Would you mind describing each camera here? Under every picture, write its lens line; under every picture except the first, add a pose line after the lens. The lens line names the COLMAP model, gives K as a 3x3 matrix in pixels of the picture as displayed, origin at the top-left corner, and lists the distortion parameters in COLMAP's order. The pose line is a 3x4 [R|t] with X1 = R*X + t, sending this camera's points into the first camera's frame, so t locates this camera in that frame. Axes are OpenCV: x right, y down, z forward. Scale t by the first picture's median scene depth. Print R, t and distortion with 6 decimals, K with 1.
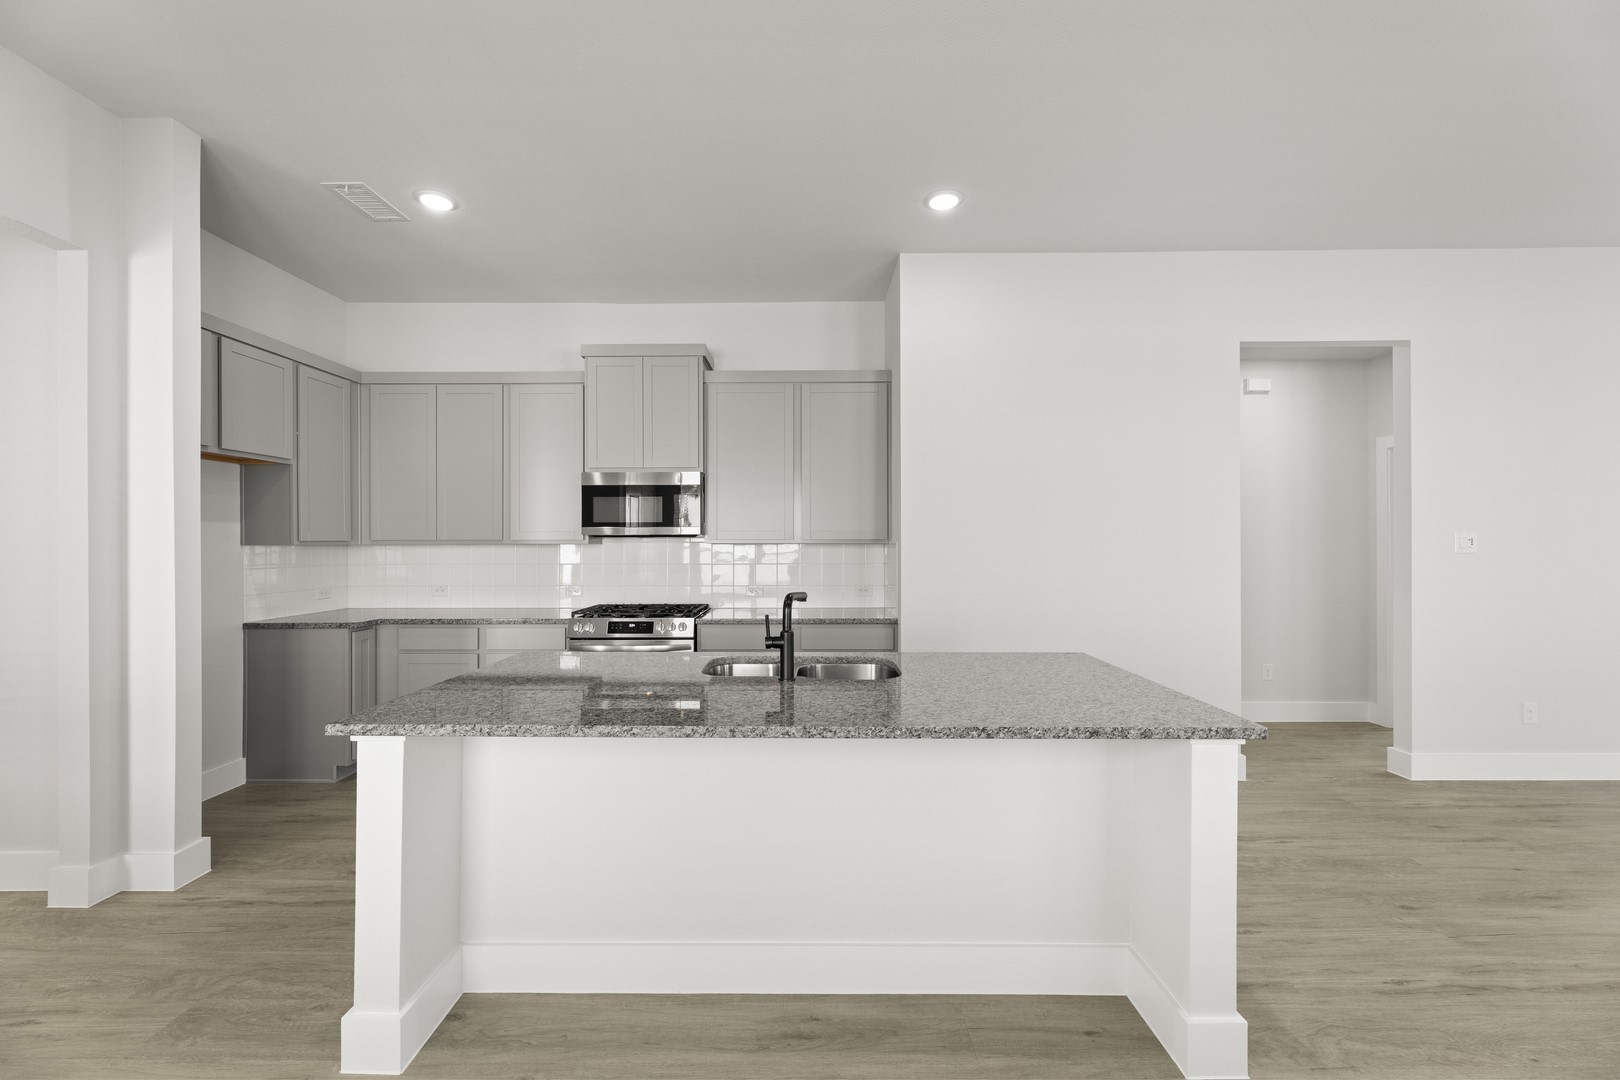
lens RADIAL K [[648.6, 0, 810.0], [0, 648.6, 540.0], [0, 0, 1]] dist [-0.000798, -0.000003]
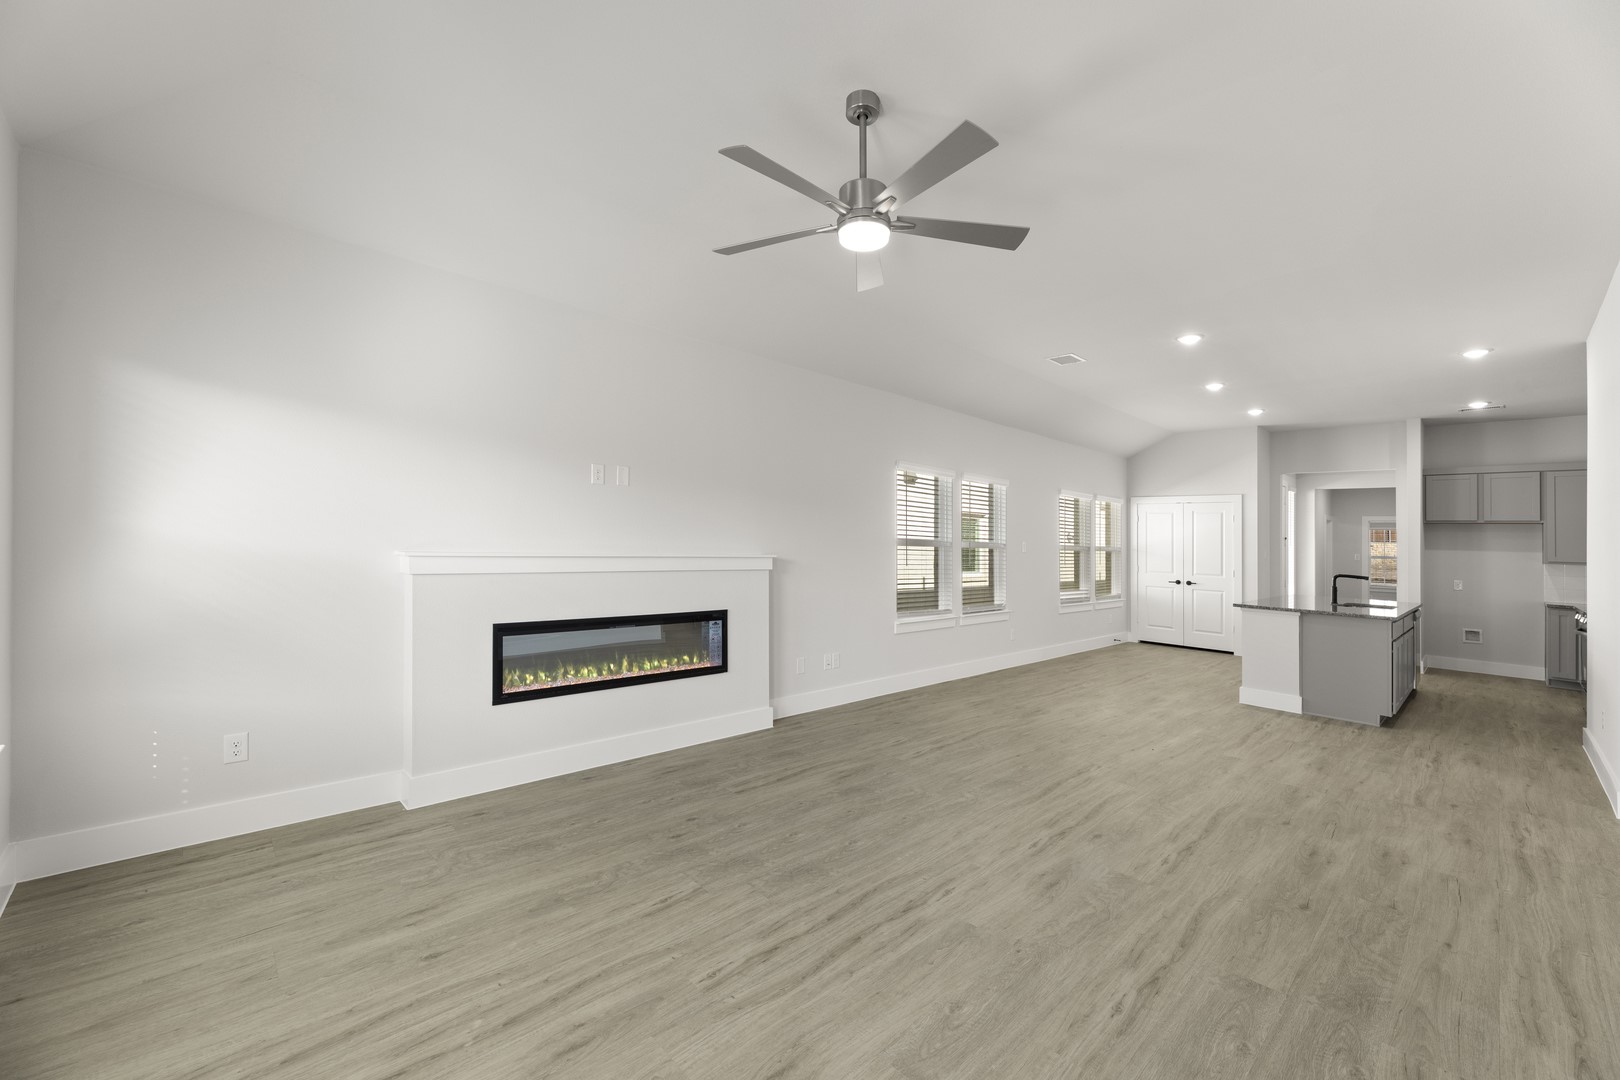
lens RADIAL K [[648.6, 0, 810.0], [0, 648.6, 540.0], [0, 0, 1]] dist [-0.000798, -0.000003]
pose [[-0.720237, -0.019653, -0.693450, 2.171700], [-0.027192, 0.999630, -0.000088, -0.002147], [0.693195, 0.018794, -0.720505, 0.852649]]
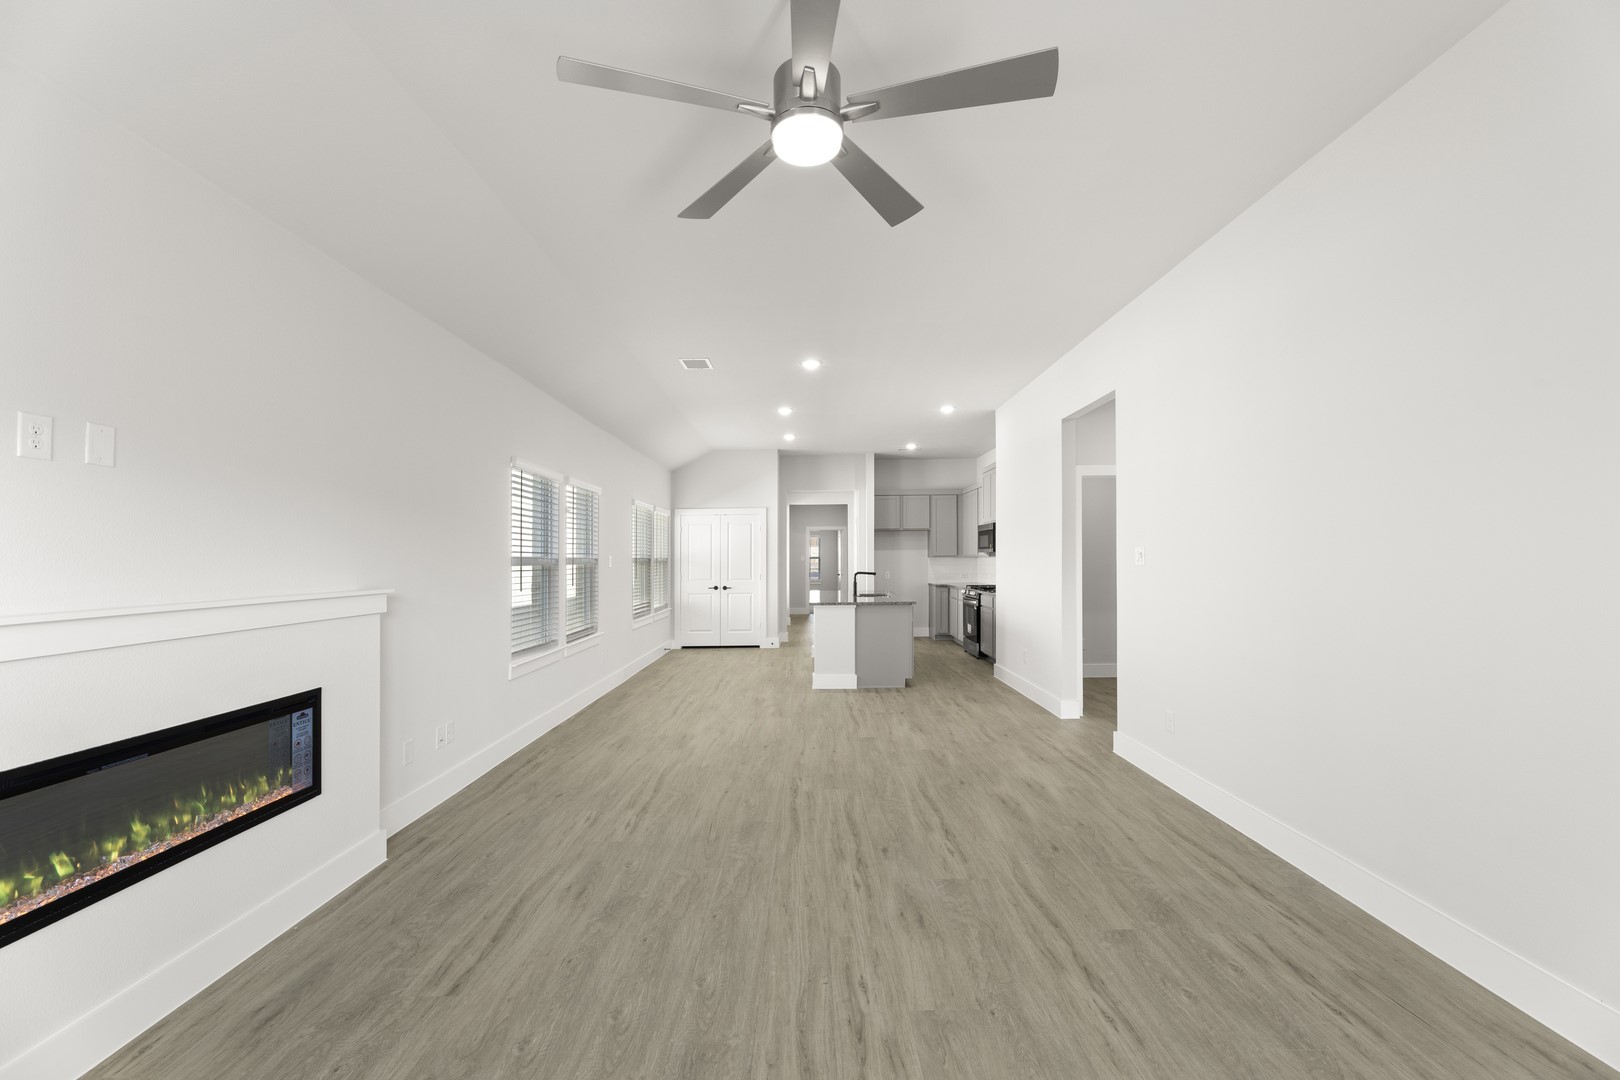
lens RADIAL K [[656.6, 0, 796.8], [0, 656.6, 536.5], [0, 0, 1]] dist [-0.001499, -0.000113]
pose [[-0.009532, -0.030318, -0.999495, 2.160826], [0.015257, 0.999420, -0.030461, -0.003893], [0.999838, -0.015540, -0.009064, 0.421605]]
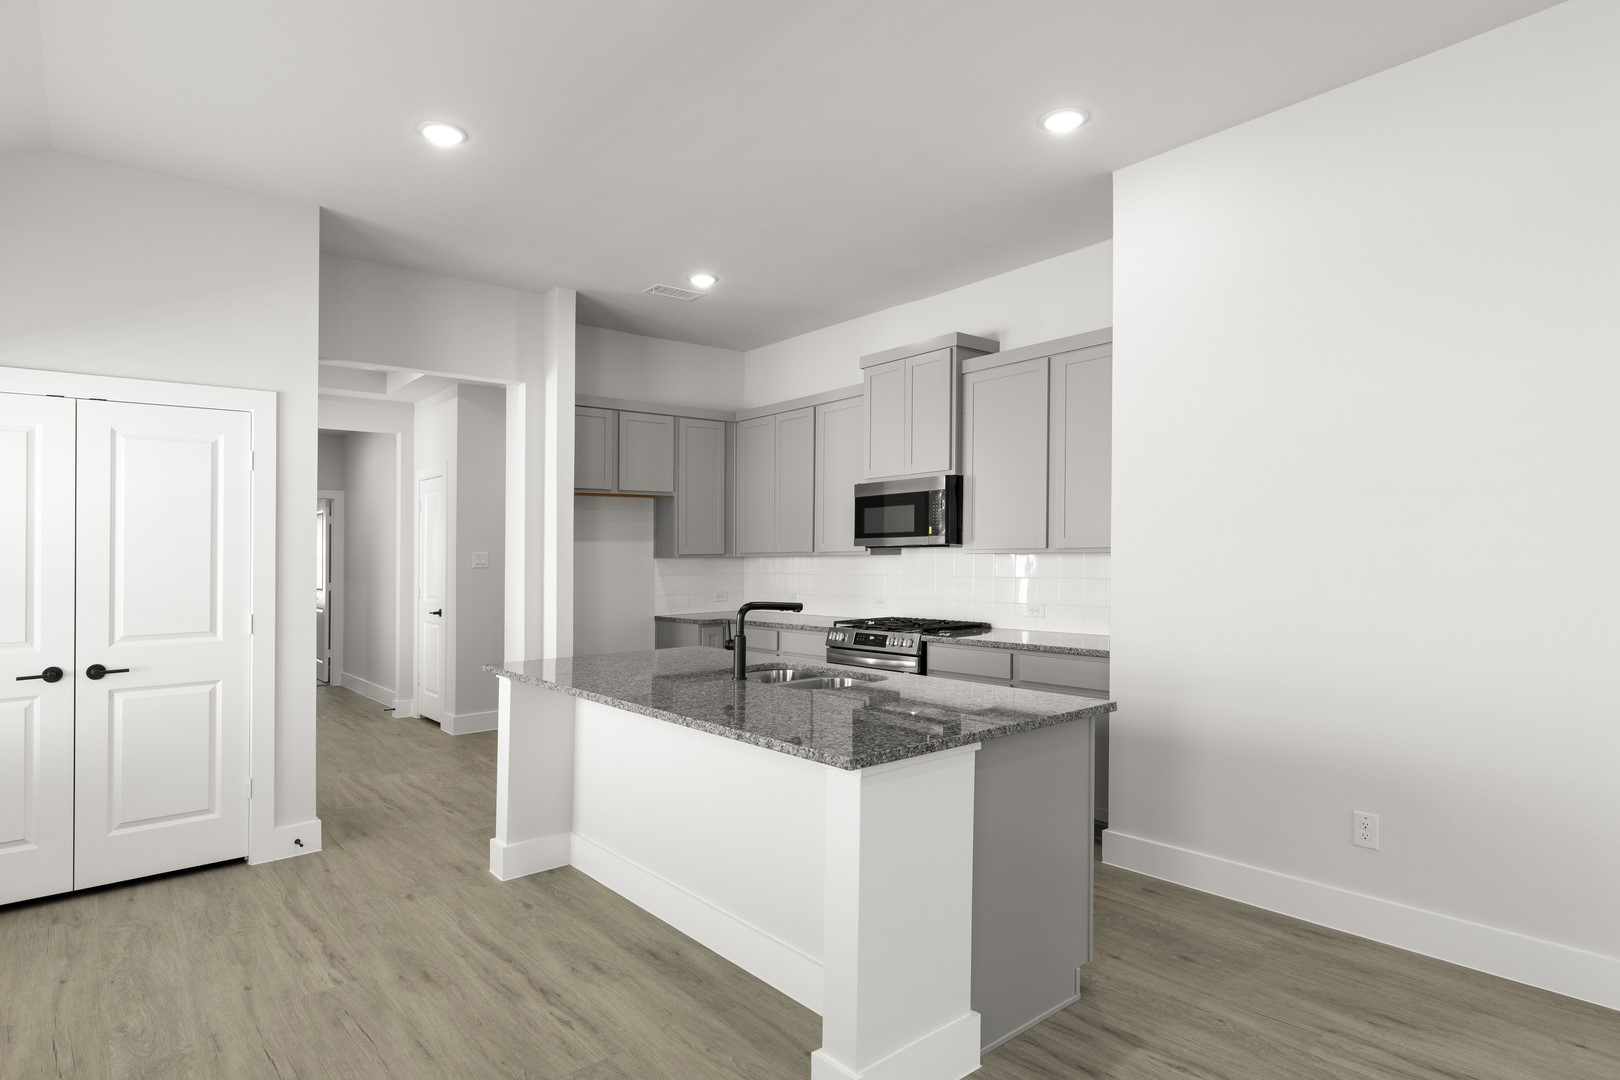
lens RADIAL K [[882.4, 0, 806.1], [0, 882.4, 523.9], [0, 0, 1]] dist [0.002397, 0.000680]
pose [[0.644067, -0.033318, -0.764243, 0.723014], [0.015511, 0.999414, -0.030498, -0.001825], [0.764811, 0.007788, 0.644207, 0.061101]]
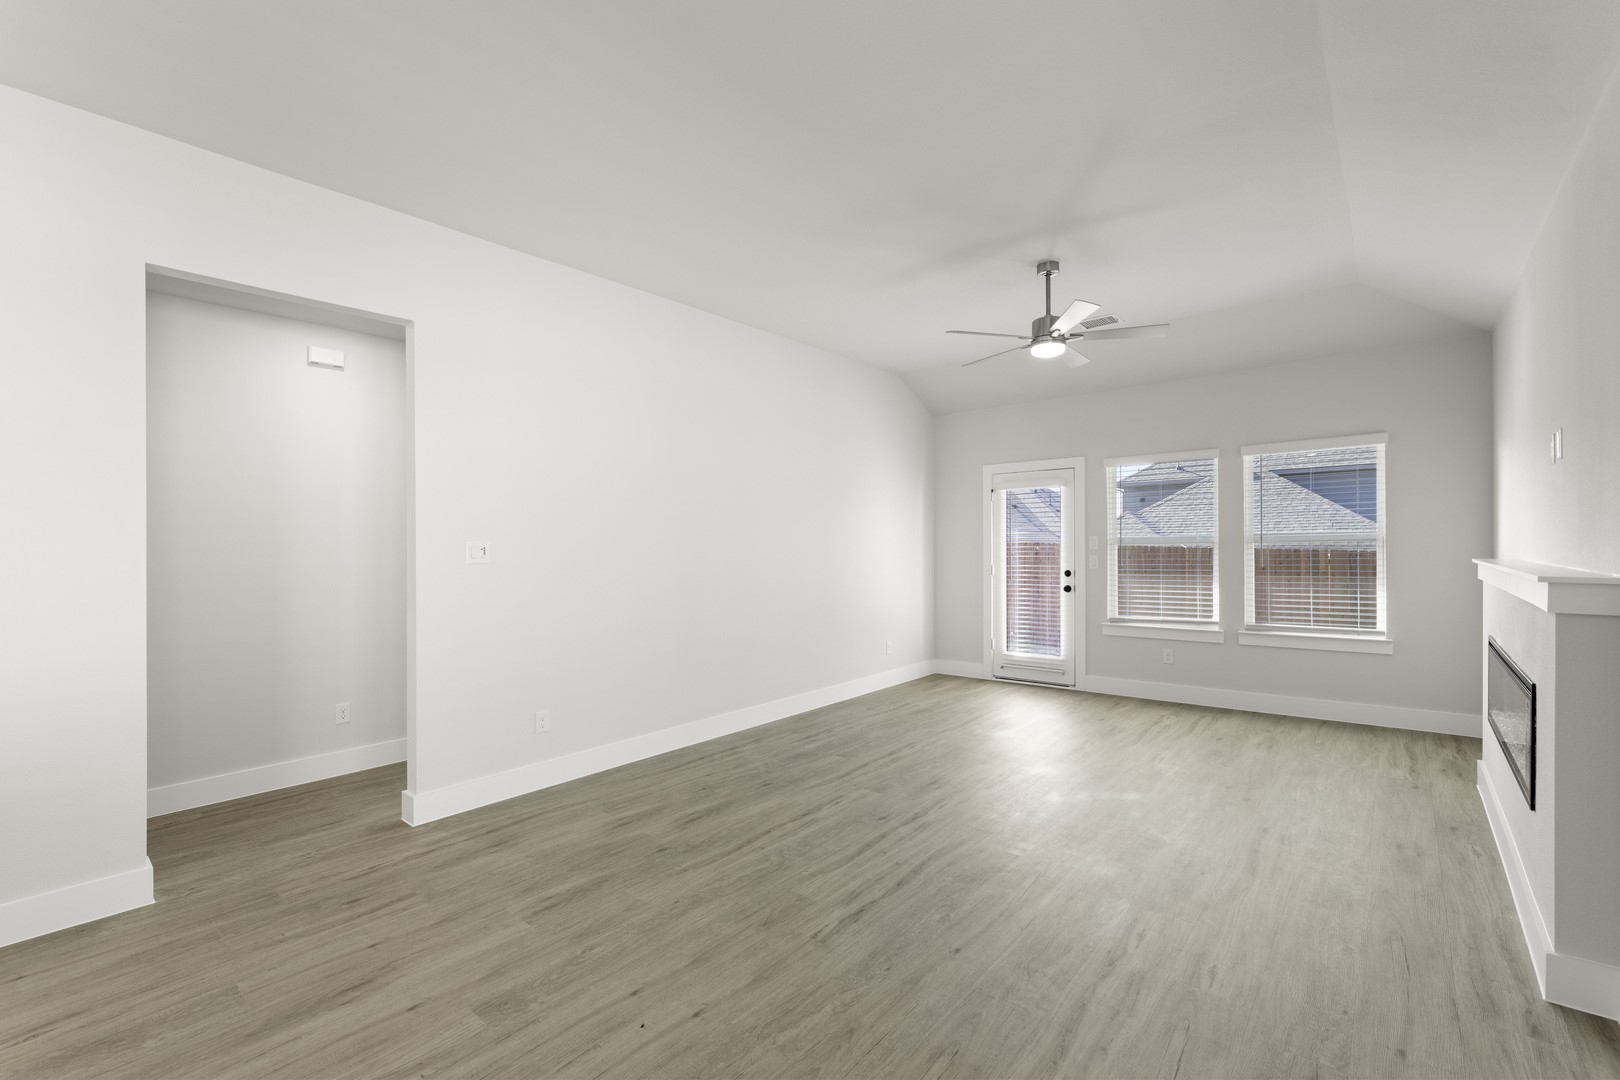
lens RADIAL K [[692.2, 0, 811.4], [0, 692.2, 544.7], [0, 0, 1]] dist [-0.001593, -0.000316]
pose [[0.641798, -0.005754, 0.766852, 0.558451], [0.009329, 0.999956, -0.000305, -0.001641], [-0.766817, 0.007349, 0.641824, -0.006037]]
